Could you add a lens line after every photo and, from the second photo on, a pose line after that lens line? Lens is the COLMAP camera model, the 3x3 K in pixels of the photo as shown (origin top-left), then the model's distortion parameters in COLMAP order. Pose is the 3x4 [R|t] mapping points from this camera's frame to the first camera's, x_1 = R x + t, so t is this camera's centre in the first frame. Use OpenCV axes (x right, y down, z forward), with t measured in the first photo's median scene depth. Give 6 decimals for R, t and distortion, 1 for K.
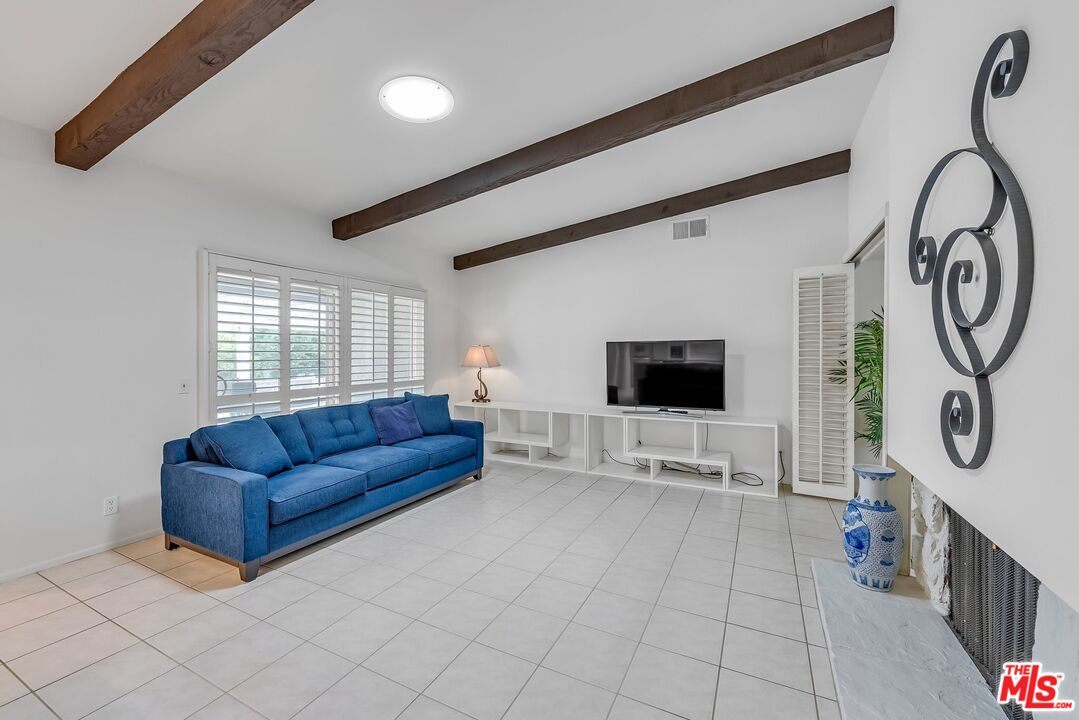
lens RADIAL K [[441.3, 0, 544.3], [0, 441.3, 359.0], [0, 0, 1]] dist [-0.004112, 0.000544]
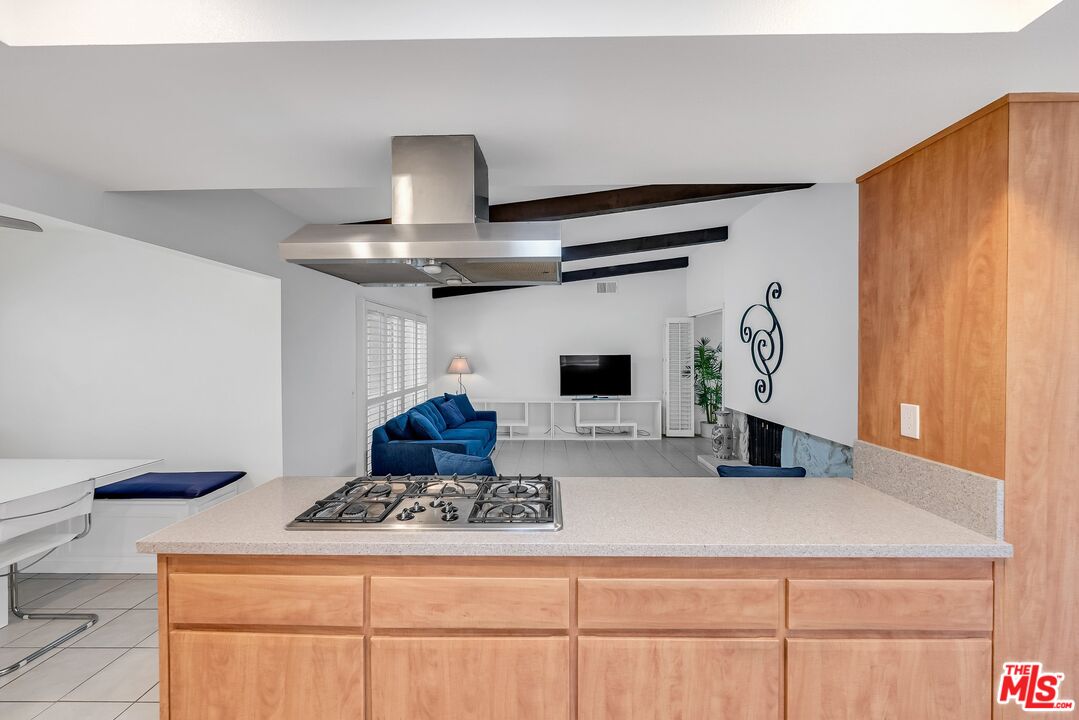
lens RADIAL K [[441.3, 0, 544.5], [0, 441.3, 362.2], [0, 0, 1]] dist [-0.004112, 0.000544]
pose [[0.896889, -0.013652, 0.442045, -0.811430], [0.009921, 0.999893, 0.010750, -0.043910], [-0.442144, -0.005256, 0.896929, -0.508080]]
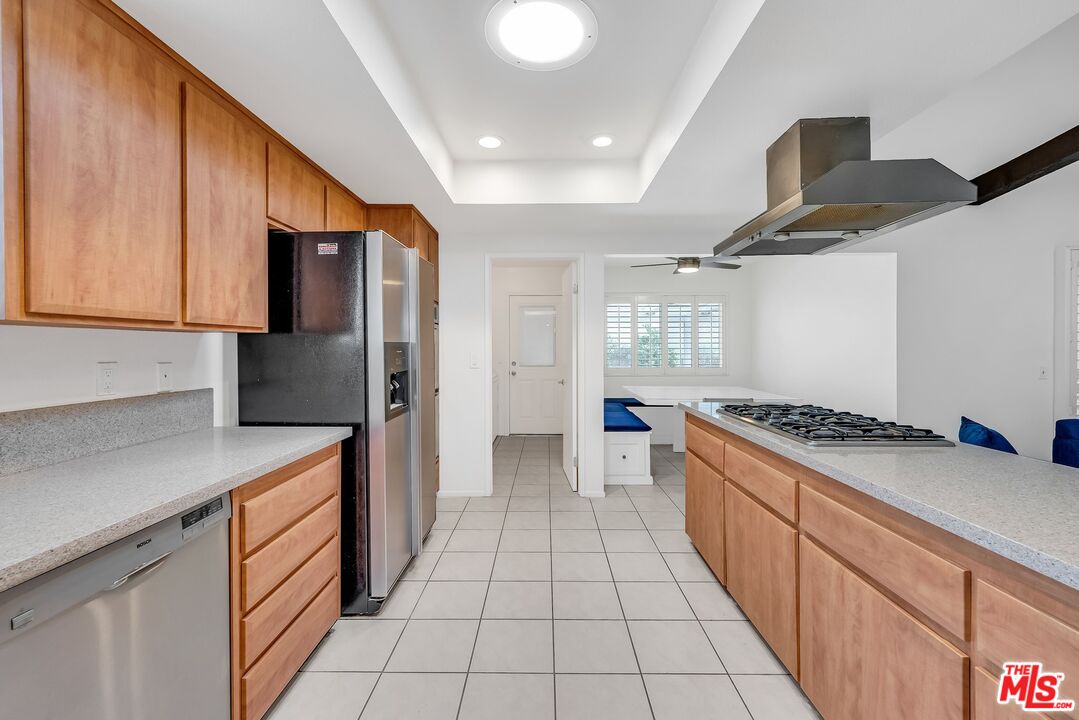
lens RADIAL K [[441.3, 0, 528.3], [0, 441.3, 351.5], [0, 0, 1]] dist [-0.004112, 0.000544]
pose [[0.425652, 0.008769, -0.904845, -0.340780], [-0.011485, 0.999925, 0.004288, 0.016256], [0.904814, 0.008567, 0.425721, -0.615302]]
